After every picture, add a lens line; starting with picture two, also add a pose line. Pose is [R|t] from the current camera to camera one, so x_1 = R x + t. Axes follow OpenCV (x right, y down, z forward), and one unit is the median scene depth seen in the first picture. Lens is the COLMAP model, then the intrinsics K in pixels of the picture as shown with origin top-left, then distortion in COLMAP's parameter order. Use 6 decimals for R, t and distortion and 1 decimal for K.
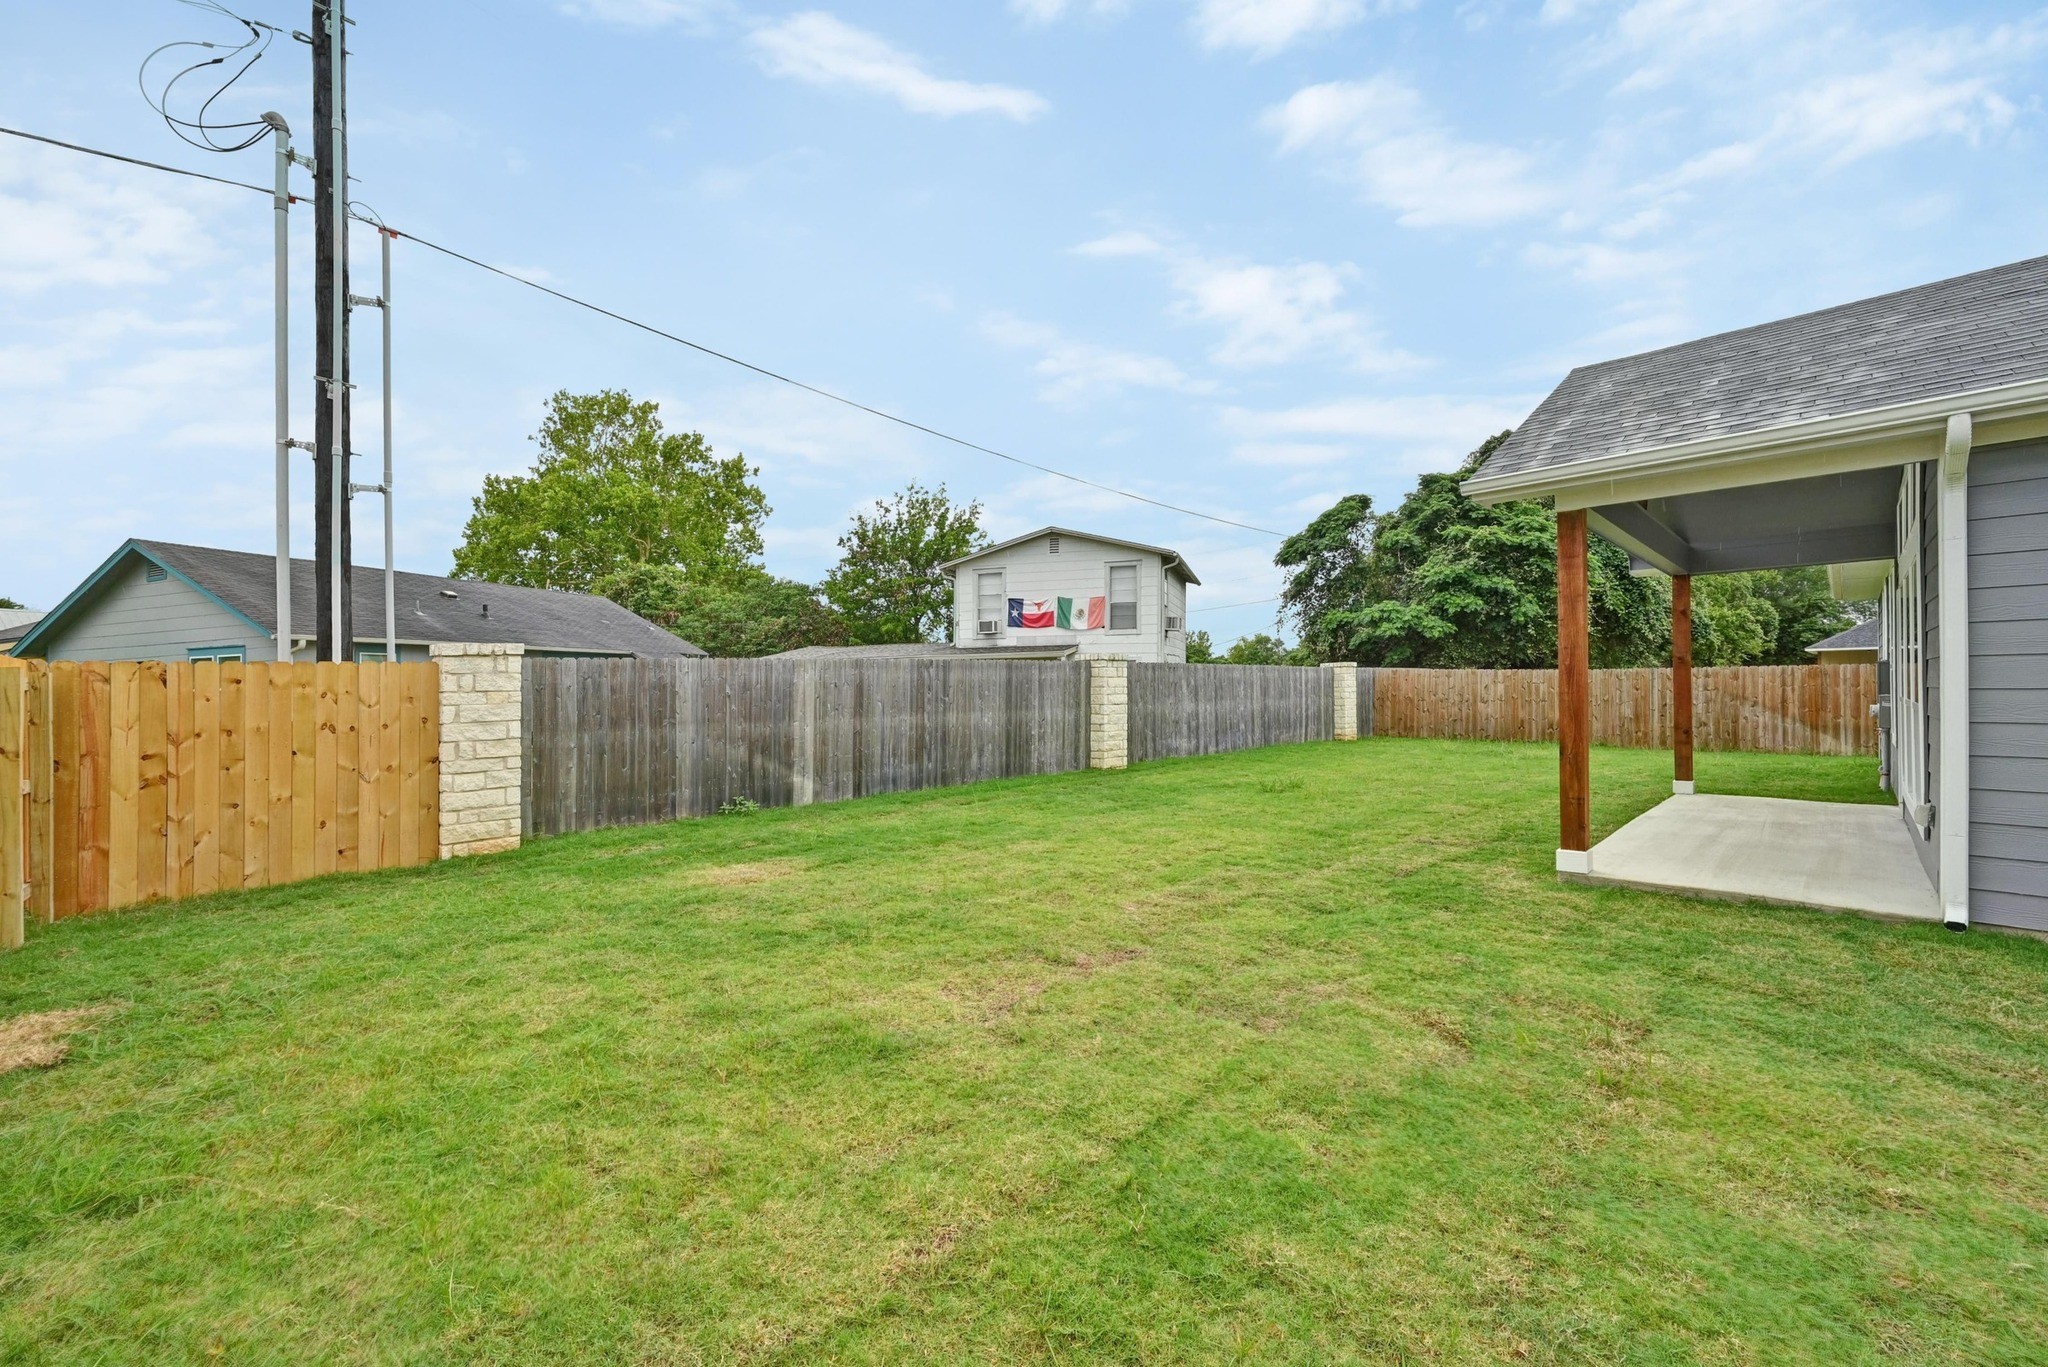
lens RADIAL K [[796.8, 0, 1024.0], [0, 796.8, 683.5], [0, 0, 1]] dist [-0.001092, -0.000084]
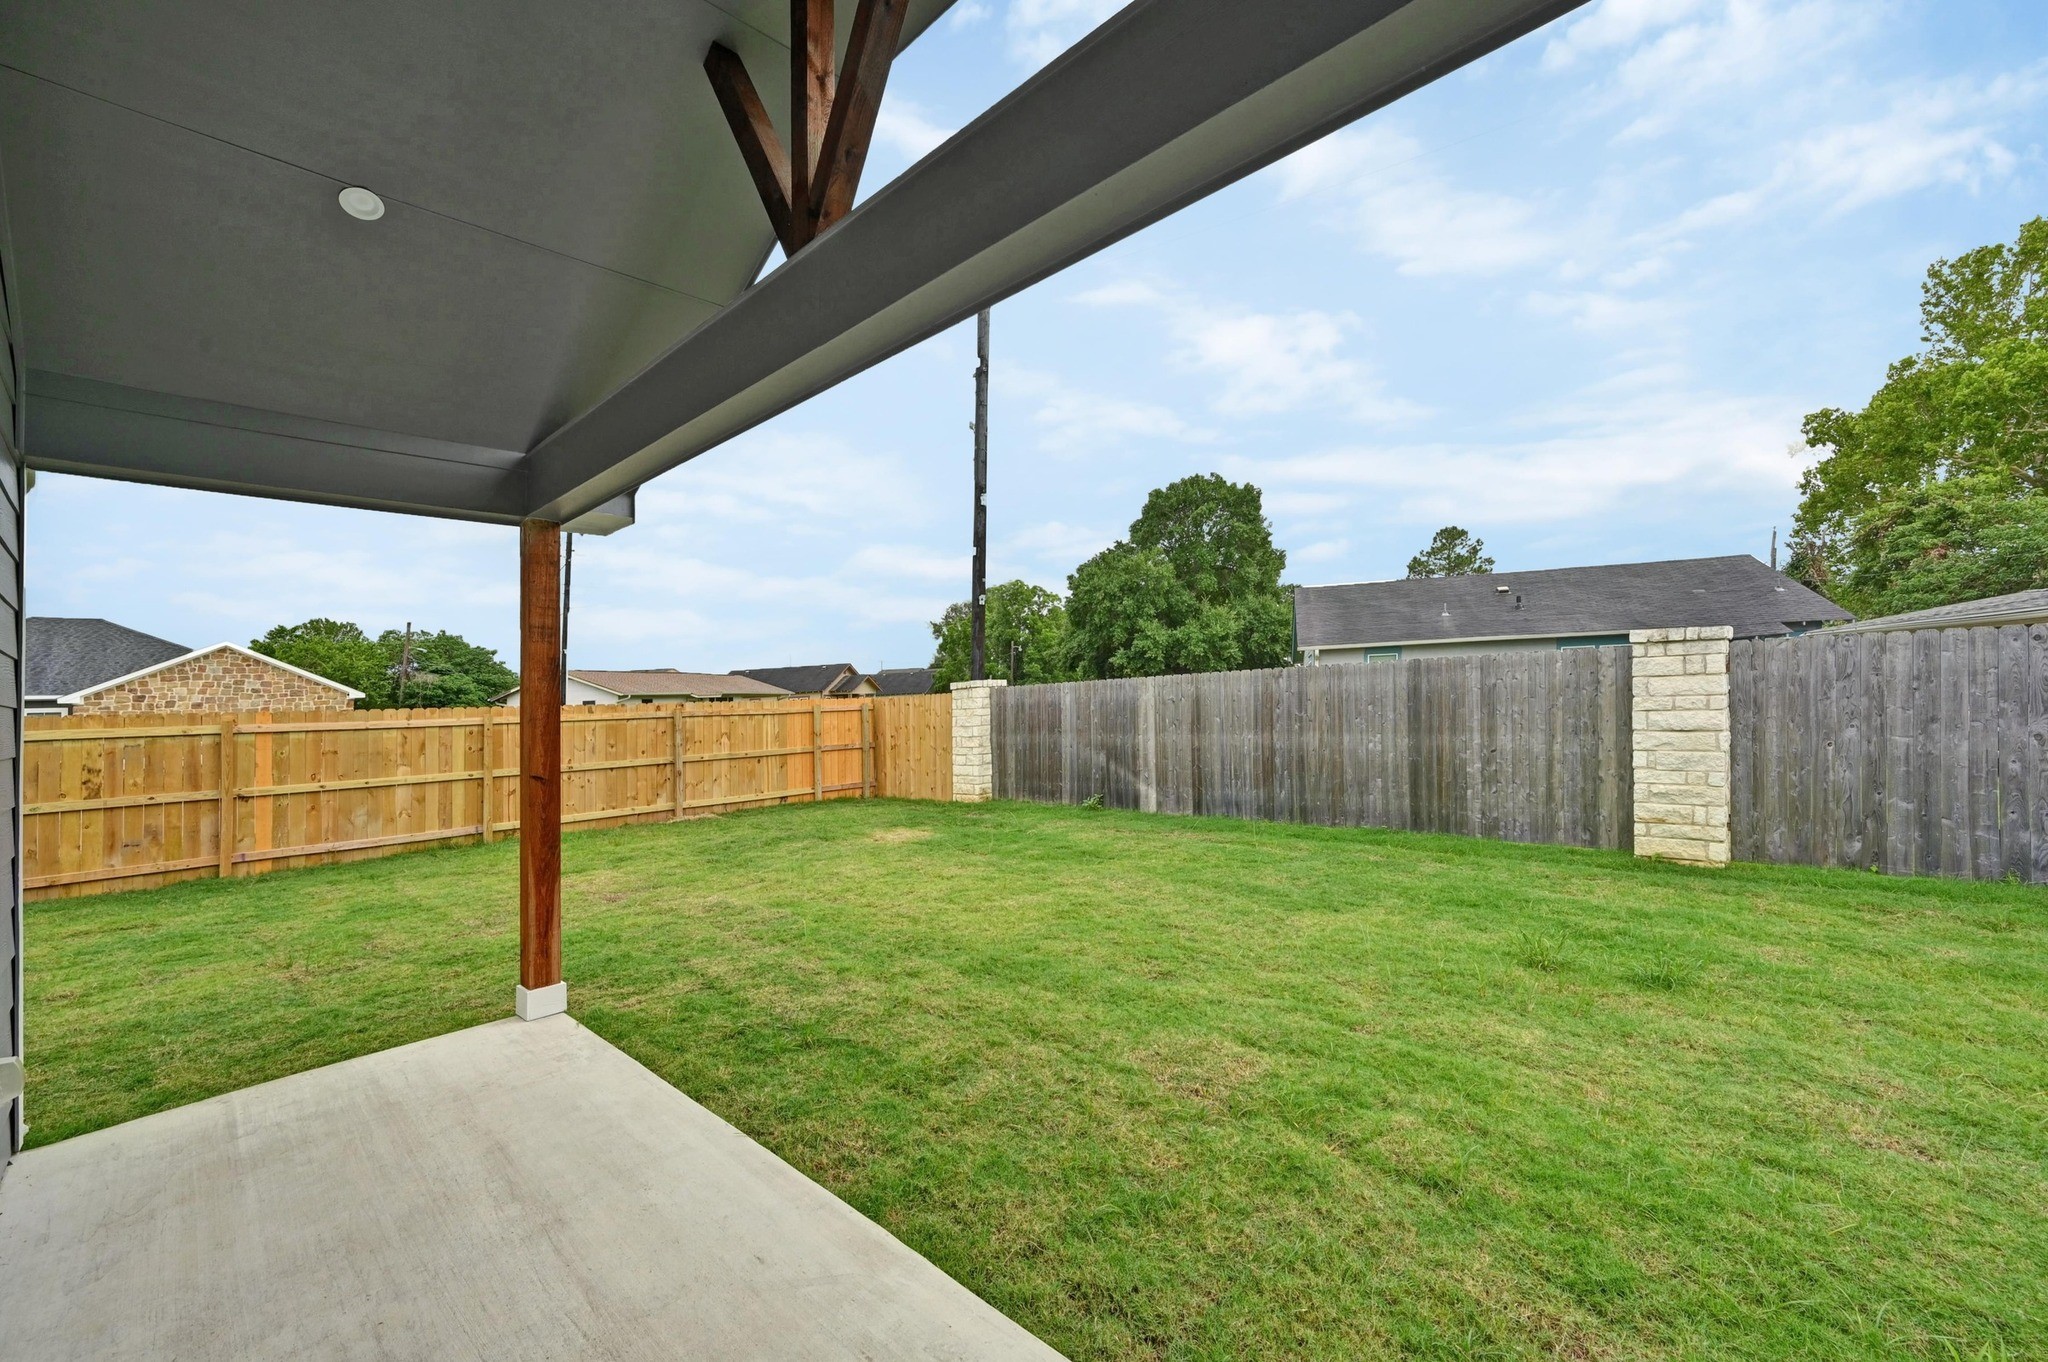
lens RADIAL K [[831.2, 0, 1041.1], [0, 831.2, 694.0], [0, 0, 1]] dist [-0.000291, -0.000115]
pose [[0.033332, 0.003225, -0.999439, 0.812128], [0.037824, 0.999274, 0.004486, -0.017748], [0.998728, -0.037953, 0.033186, 0.786210]]
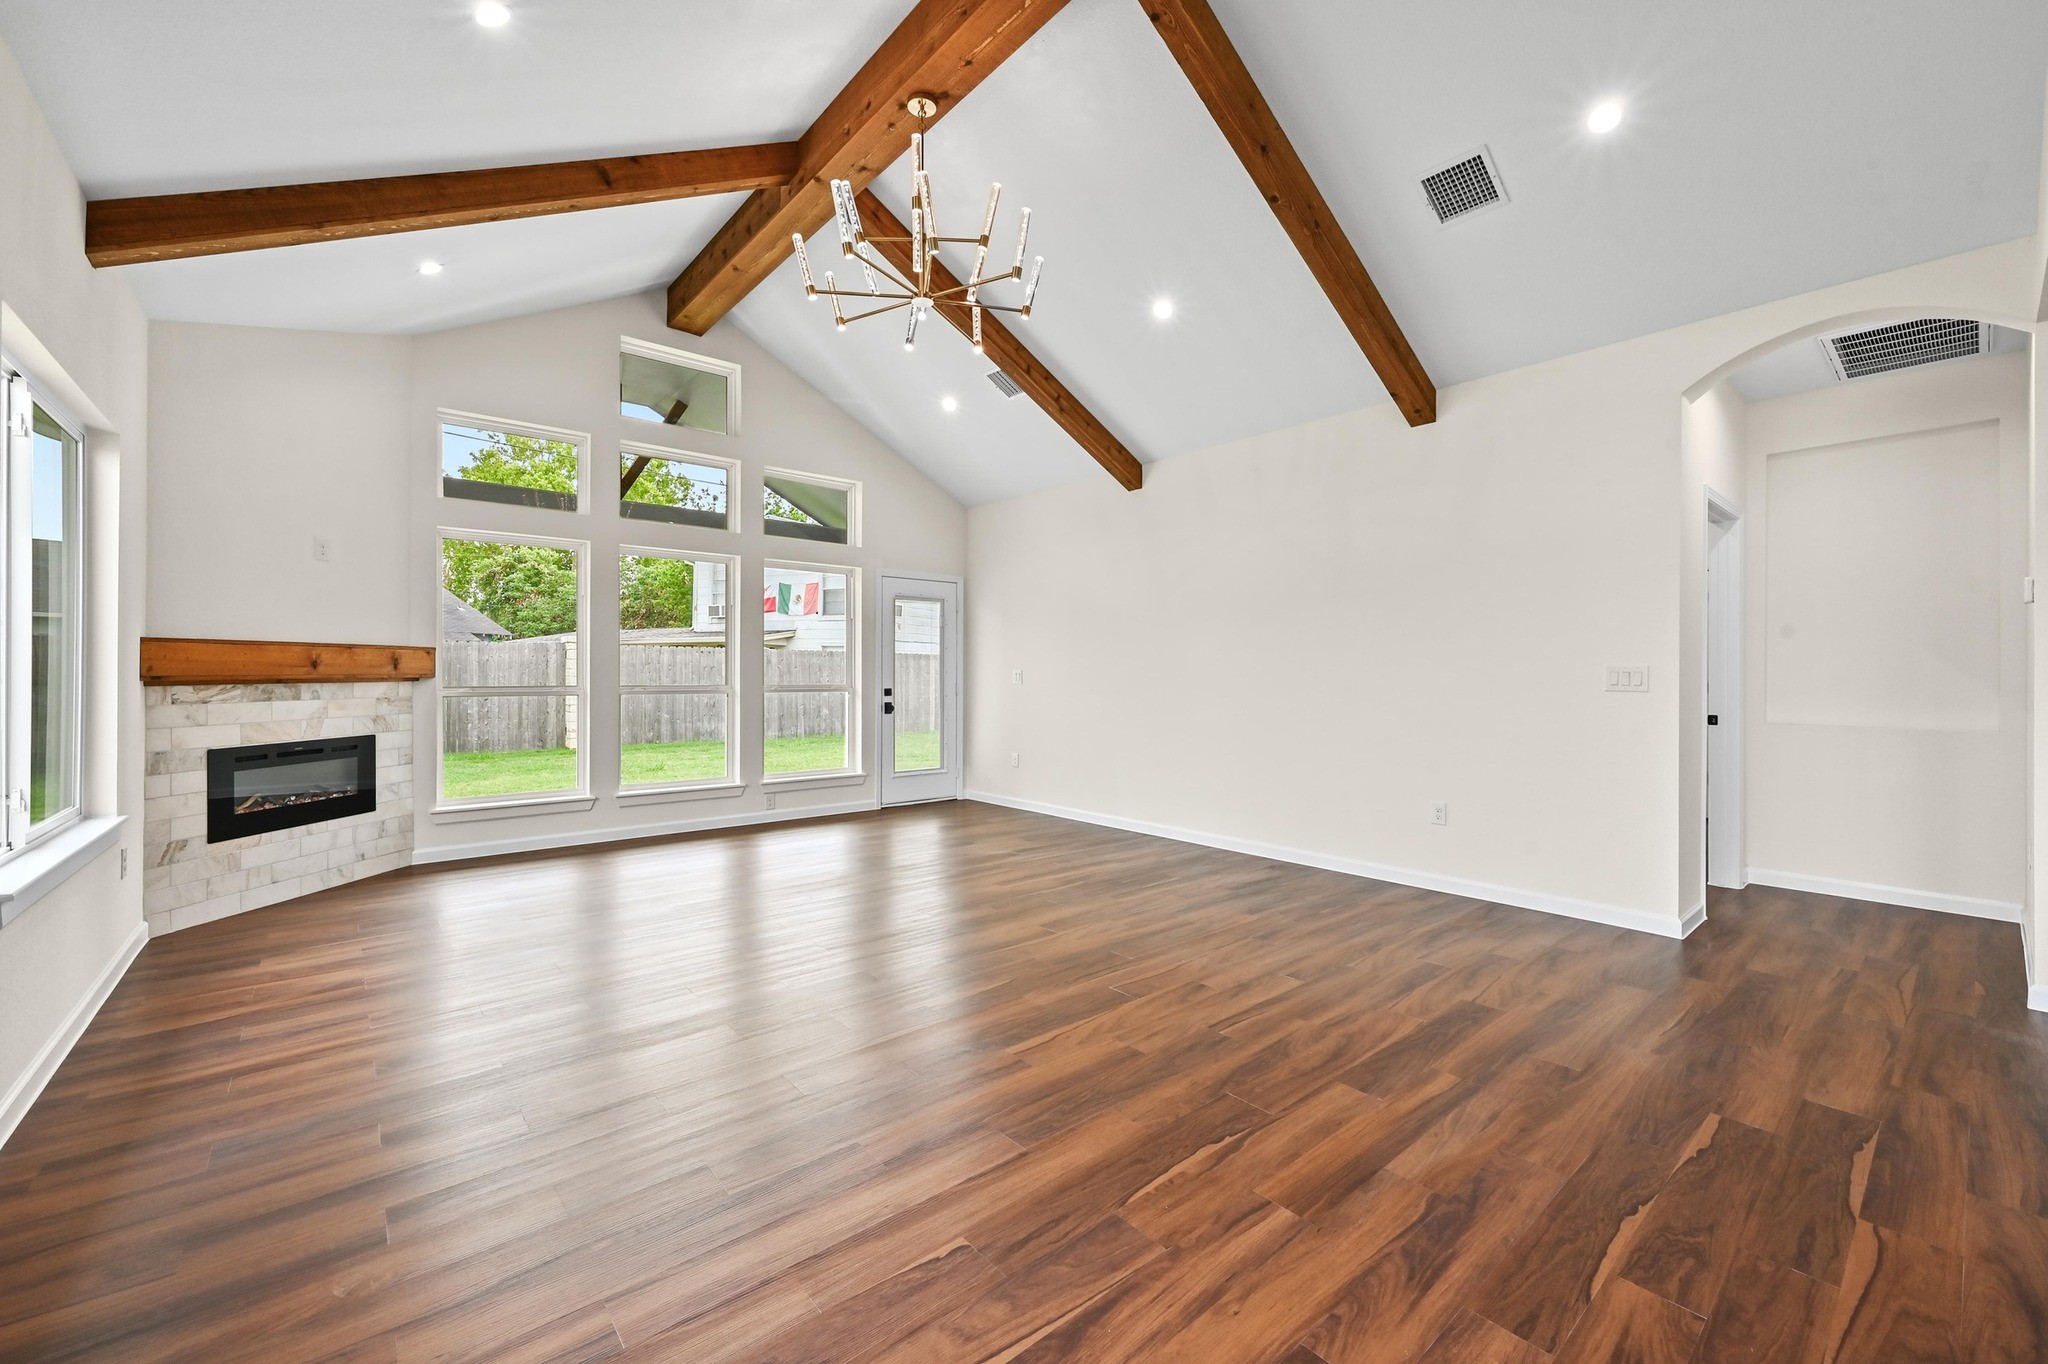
lens RADIAL K [[816.6, 0, 1024.0], [0, 816.6, 682.0], [0, 0, 1]] dist [0.001828, 0.000458]
pose [[0.996822, 0.014103, -0.078401, 0.990399], [-0.013481, 0.999873, 0.008467, 0.006336], [0.078510, -0.007383, 0.996886, 0.005449]]
